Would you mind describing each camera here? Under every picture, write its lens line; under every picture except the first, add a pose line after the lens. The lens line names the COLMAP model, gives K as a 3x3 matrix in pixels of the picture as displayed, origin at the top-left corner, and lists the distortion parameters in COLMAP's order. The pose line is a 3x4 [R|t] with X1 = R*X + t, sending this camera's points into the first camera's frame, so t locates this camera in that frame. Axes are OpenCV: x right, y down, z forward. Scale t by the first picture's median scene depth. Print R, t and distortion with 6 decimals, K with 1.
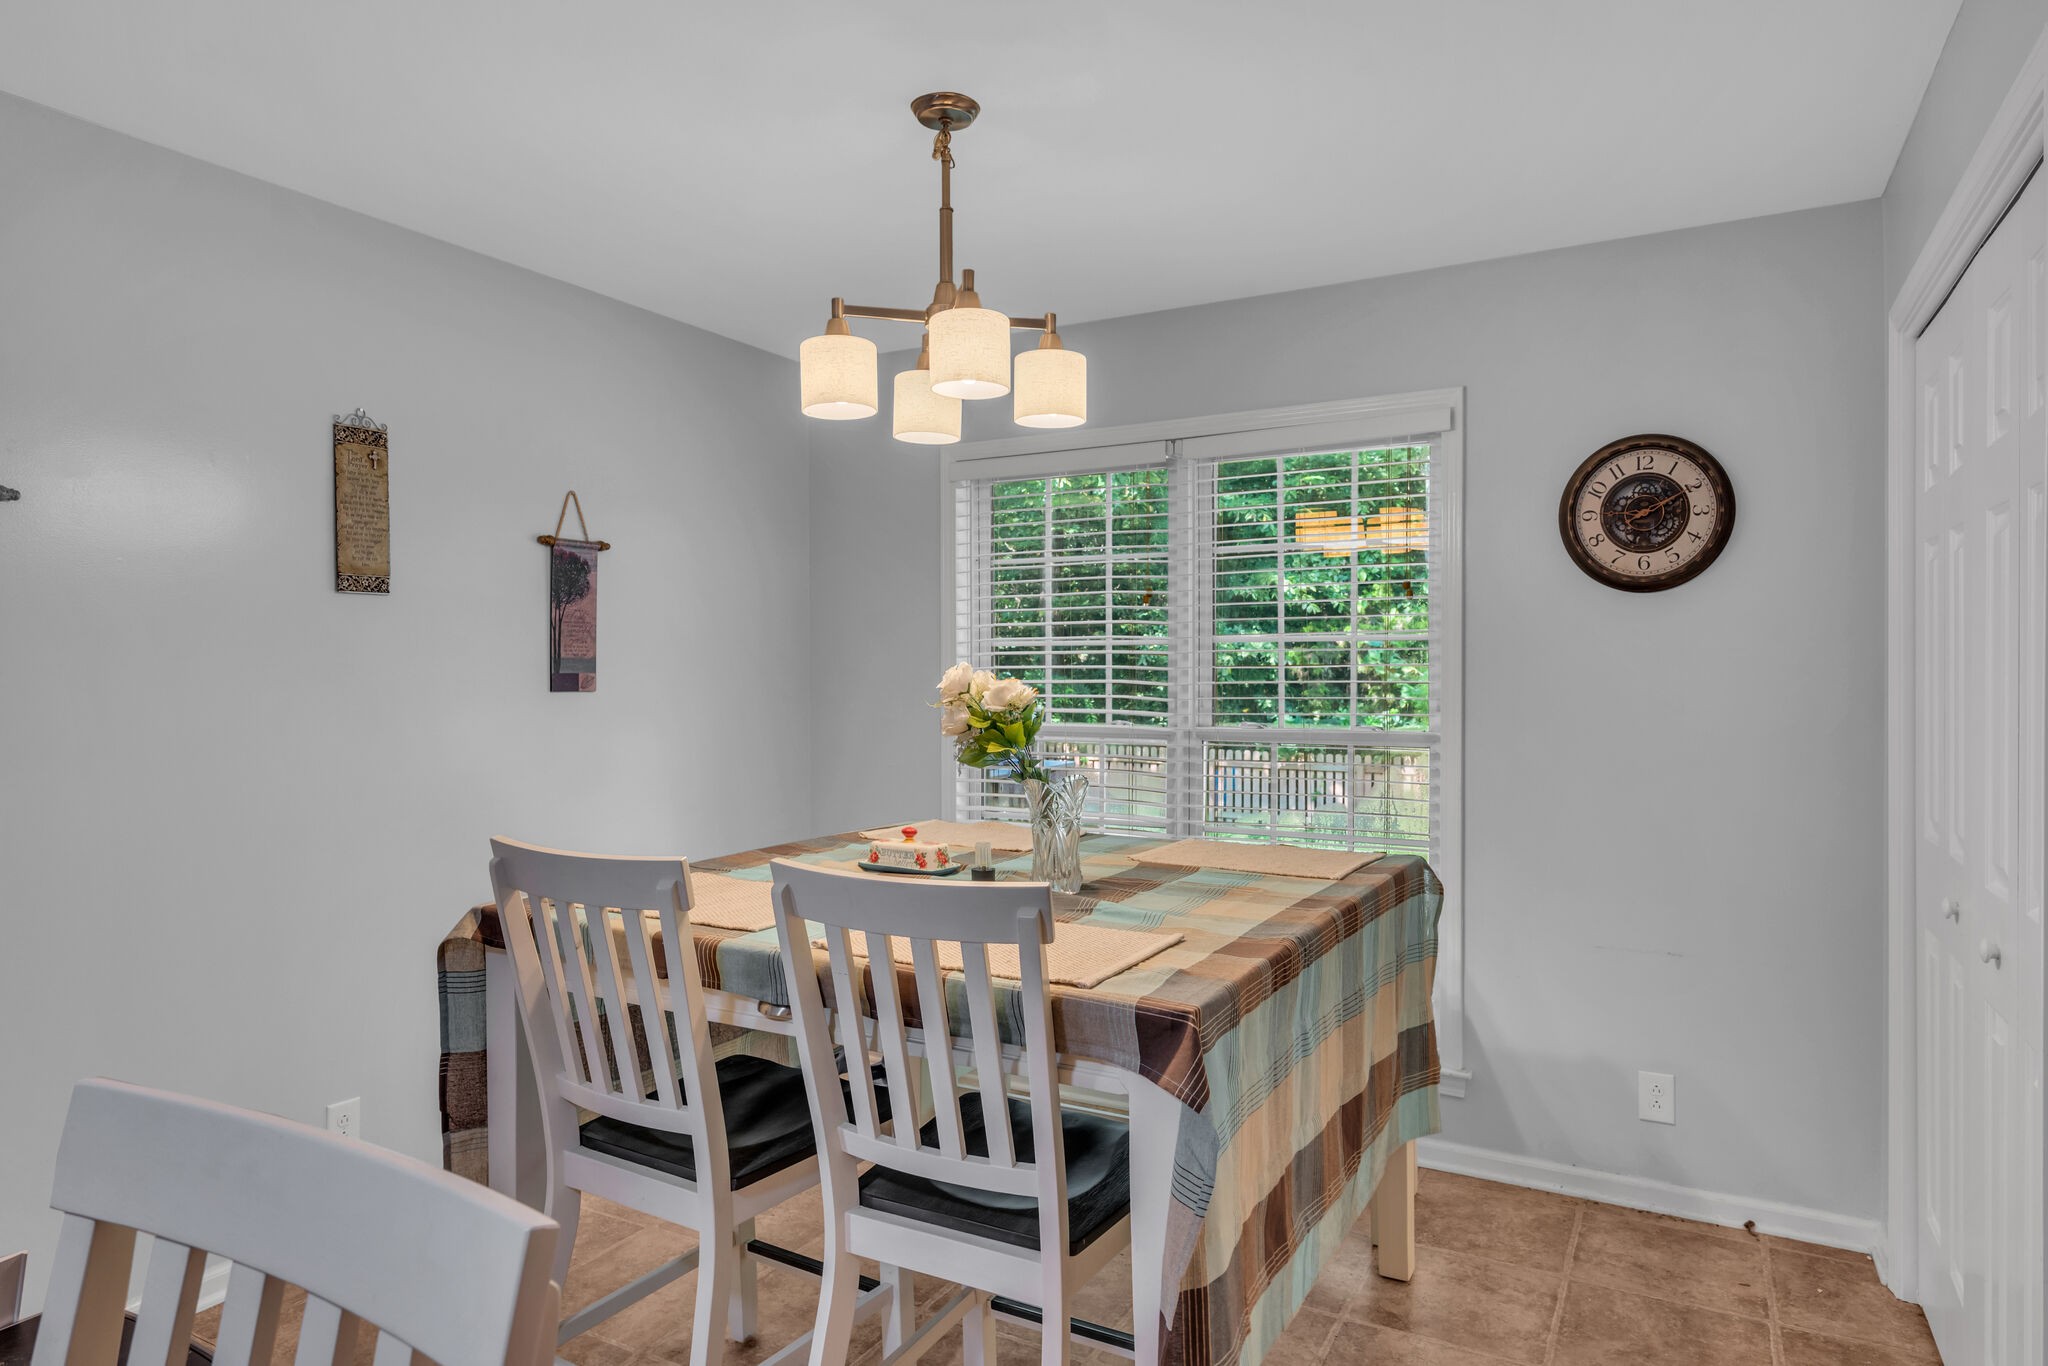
lens RADIAL K [[1212.4, 0, 1023.6], [0, 1212.4, 717.2], [0, 0, 1]] dist [-0.002207, 0.000065]
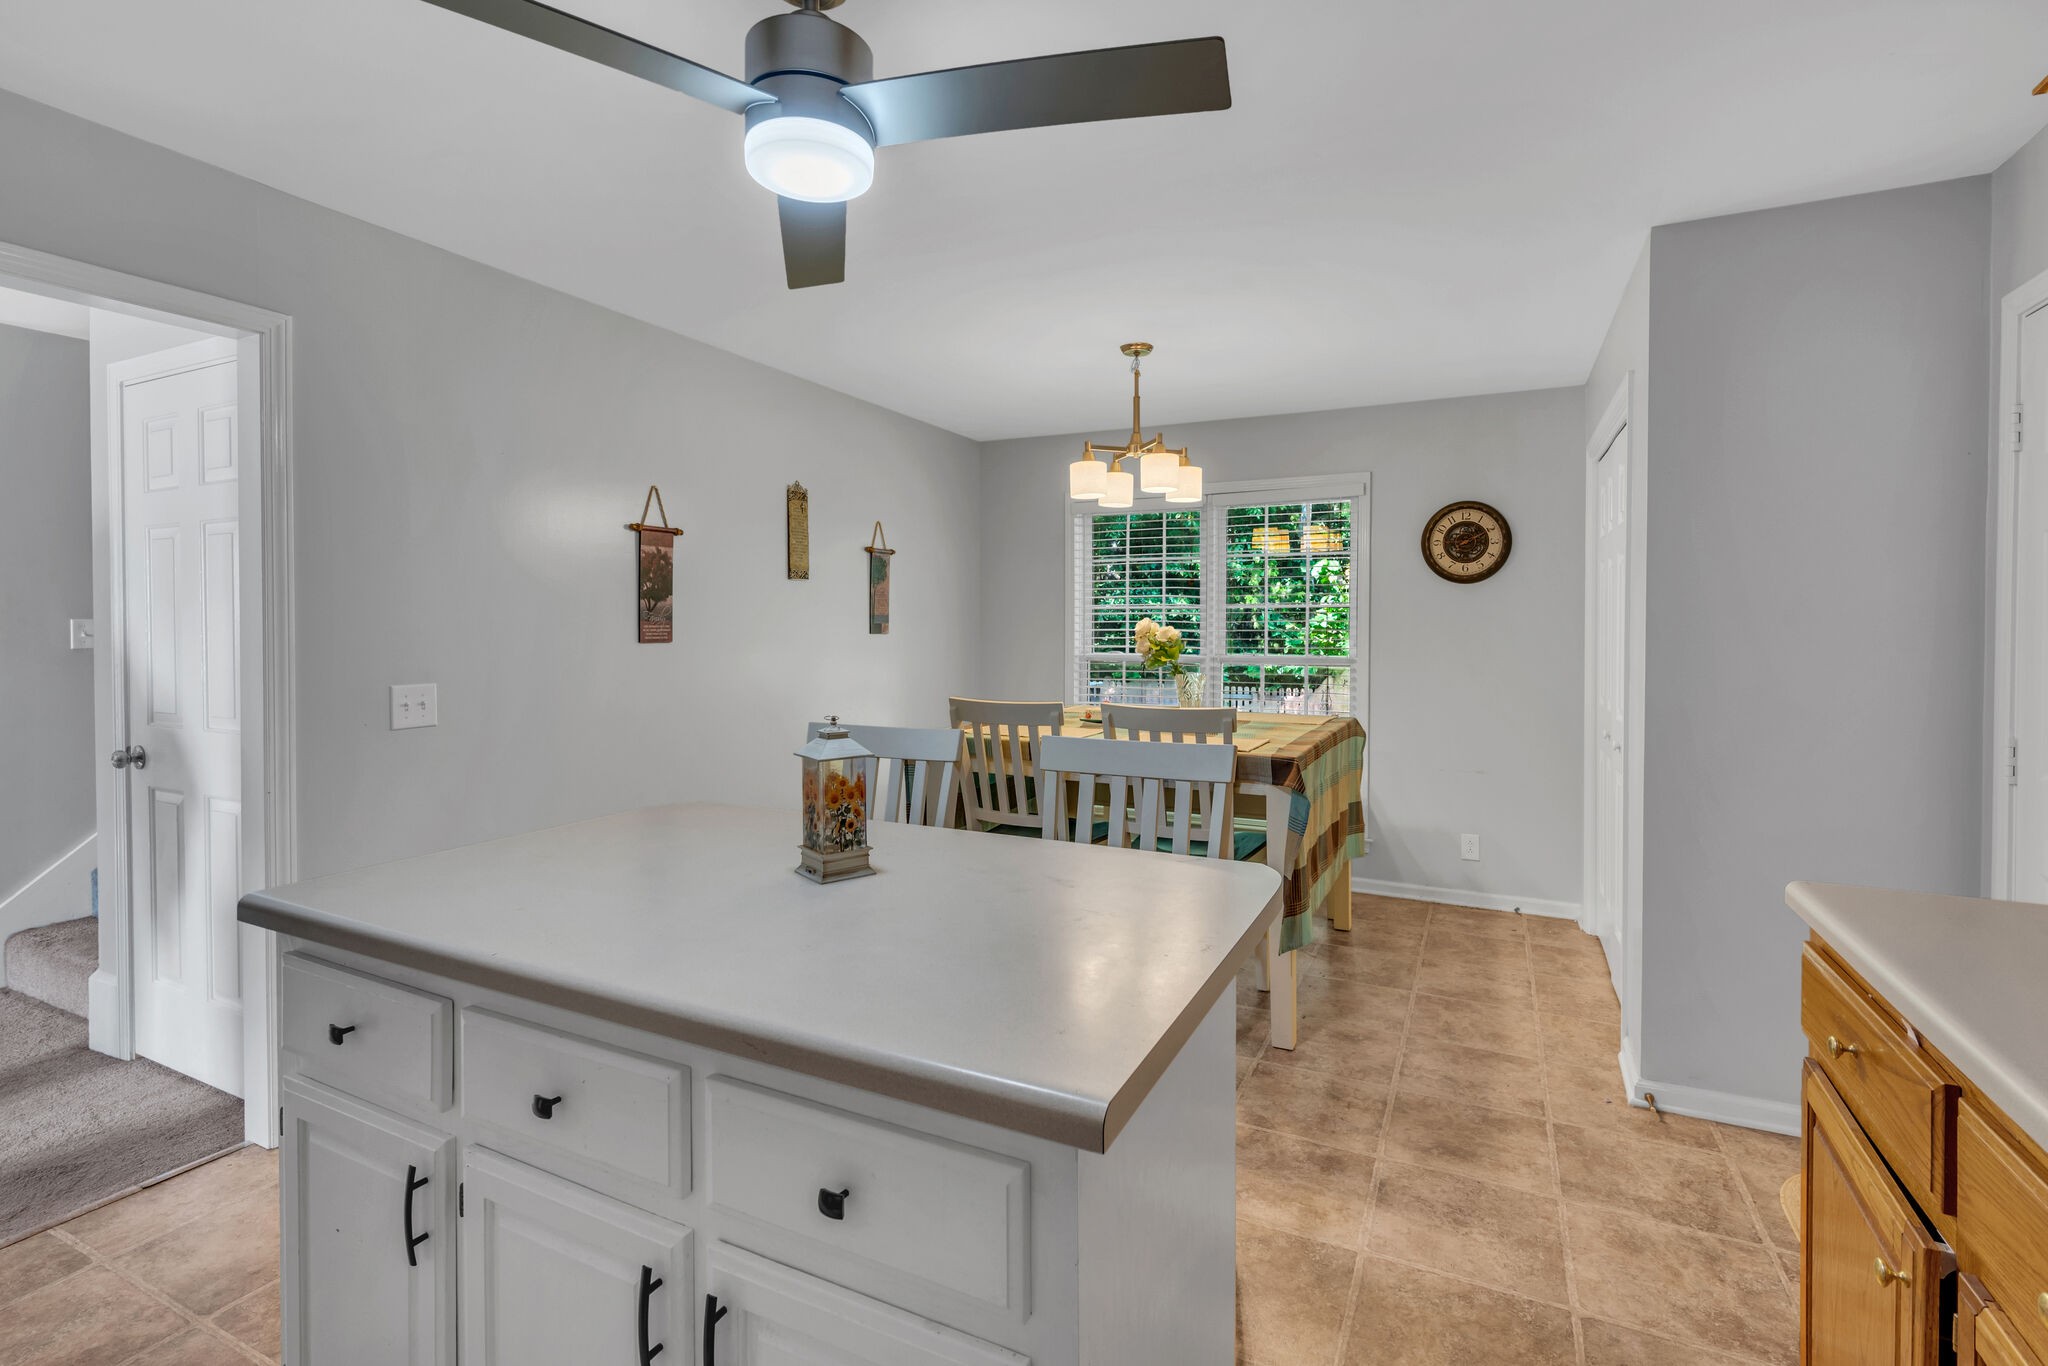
lens RADIAL K [[953.3, 0, 1025.8], [0, 953.3, 667.1], [0, 0, 1]] dist [-0.000596, -0.000179]
pose [[0.998600, 0.002397, 0.052845, -0.263907], [-0.002610, 0.999989, 0.003963, 0.024872], [-0.052835, -0.004095, 0.998595, -0.473383]]
